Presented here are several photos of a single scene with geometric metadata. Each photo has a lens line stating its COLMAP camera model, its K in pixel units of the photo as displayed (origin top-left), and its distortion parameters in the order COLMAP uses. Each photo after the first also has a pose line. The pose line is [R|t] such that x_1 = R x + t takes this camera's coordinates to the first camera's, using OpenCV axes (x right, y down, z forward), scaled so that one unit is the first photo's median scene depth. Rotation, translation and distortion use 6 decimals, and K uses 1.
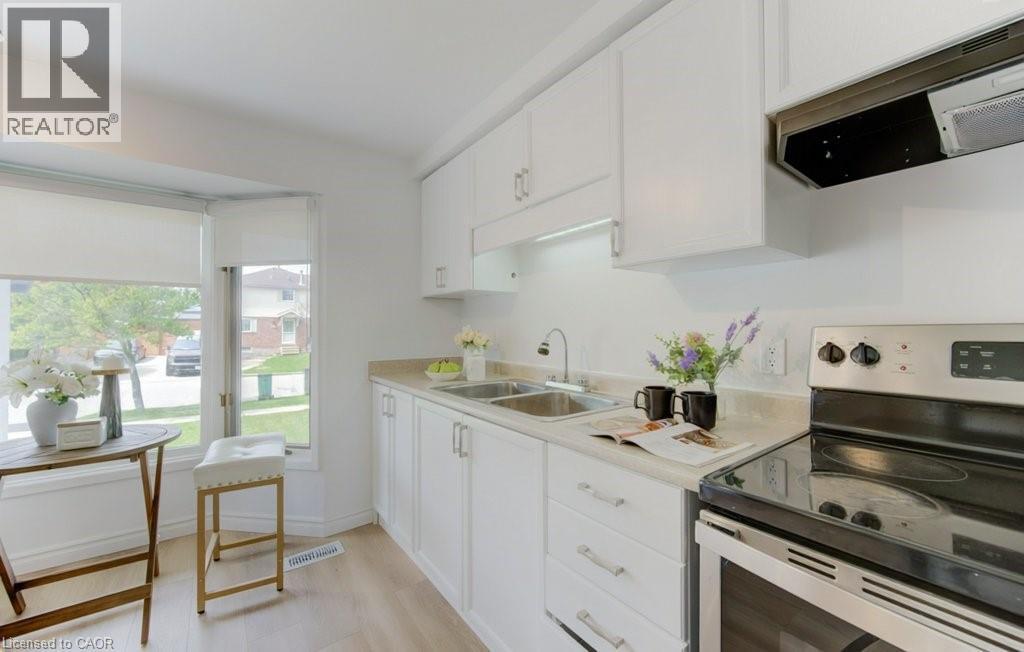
lens RADIAL K [[383.7, 0, 510.1], [0, 383.7, 323.7], [0, 0, 1]] dist [-0.002486, -0.000313]
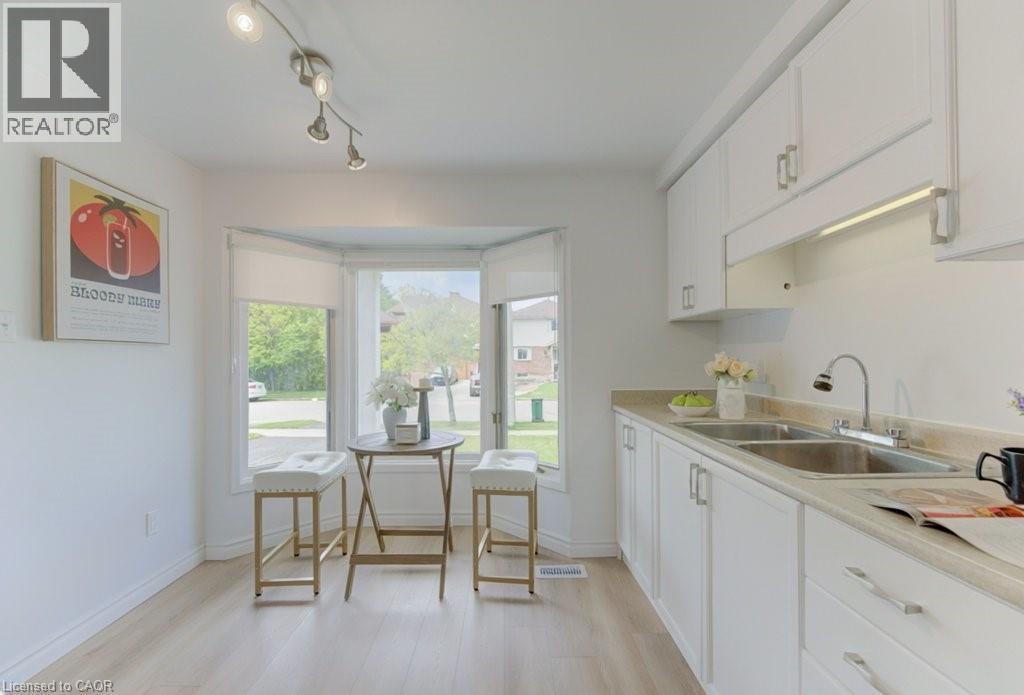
lens RADIAL K [[418.6, 0, 515.4], [0, 418.6, 357.3], [0, 0, 1]] dist [-0.002651, -0.000970]
pose [[0.812103, -0.004463, -0.583497, 0.074007], [0.012399, 0.999877, 0.009610, 0.001959], [0.583382, -0.015039, 0.812059, -0.001460]]
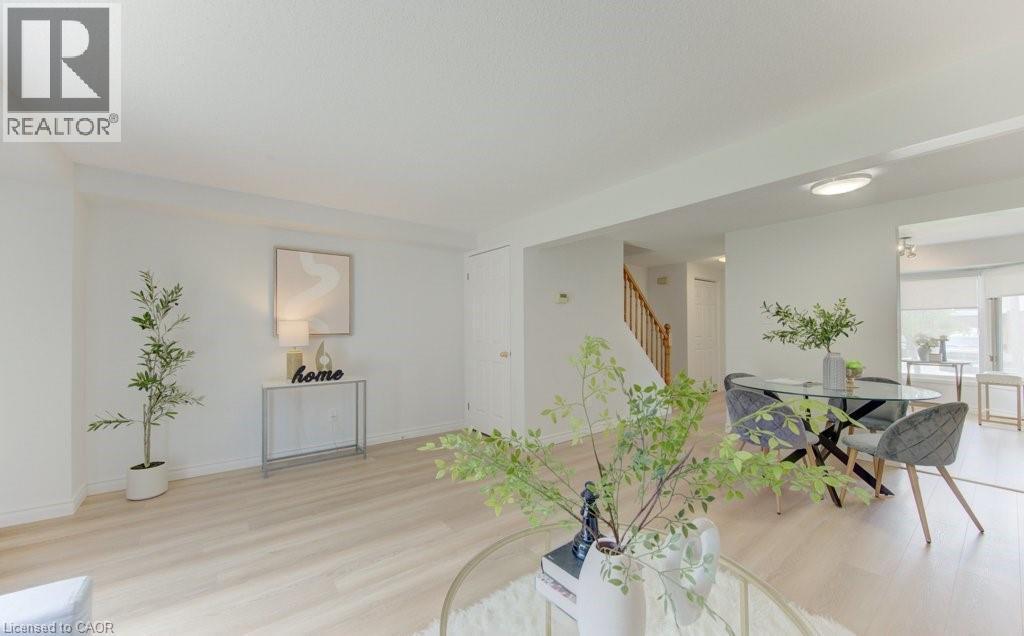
lens RADIAL K [[382.8, 0, 505.6], [0, 382.8, 325.7], [0, 0, 1]] dist [0.003128, 0.000235]
pose [[0.002553, -0.004448, -0.999987, 2.135798], [0.016409, 0.999856, -0.004406, -0.038405], [0.999862, -0.016398, 0.002626, -2.630668]]
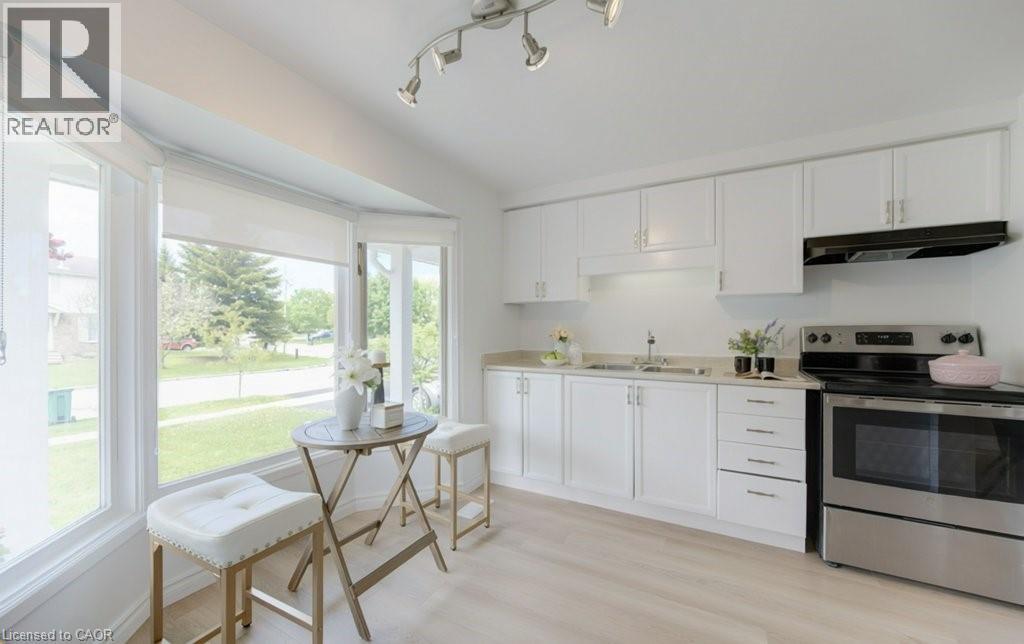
lens RADIAL K [[378.9, 0, 516.9], [0, 378.9, 327.5], [0, 0, 1]] dist [-0.000154, -0.000202]
pose [[0.907254, -0.001861, 0.420580, -1.079809], [-0.003203, 0.999931, 0.011334, -0.005295], [-0.420572, -0.011630, 0.907185, -0.219948]]
